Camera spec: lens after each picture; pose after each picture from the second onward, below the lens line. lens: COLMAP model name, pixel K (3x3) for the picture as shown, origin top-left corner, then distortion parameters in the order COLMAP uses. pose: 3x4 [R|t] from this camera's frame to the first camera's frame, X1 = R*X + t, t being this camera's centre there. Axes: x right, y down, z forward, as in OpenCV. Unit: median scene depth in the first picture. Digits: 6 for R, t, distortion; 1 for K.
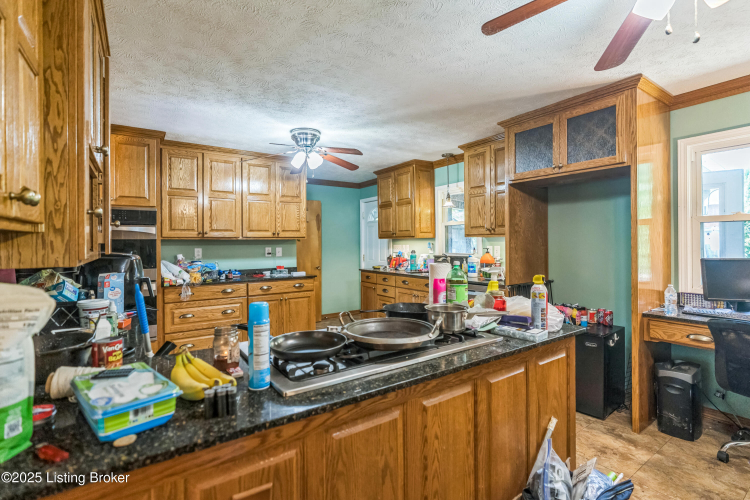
lens RADIAL K [[355.0, 0, 375.7], [0, 355.0, 252.2], [0, 0, 1]] dist [-0.002807, 0.000126]
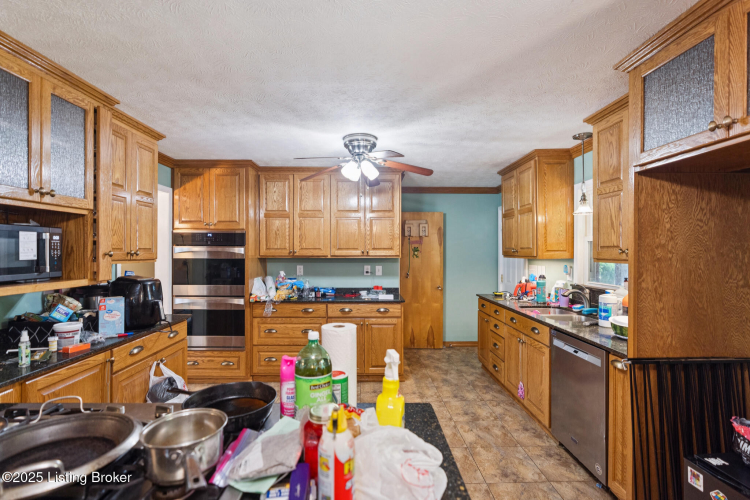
lens RADIAL K [[355.0, 0, 375.7], [0, 355.0, 252.2], [0, 0, 1]] dist [-0.002807, 0.000126]
pose [[0.833092, 0.010894, -0.553027, 0.275008], [-0.022706, 0.999637, -0.014514, -0.041678], [0.552668, 0.024648, 0.833037, 0.261303]]
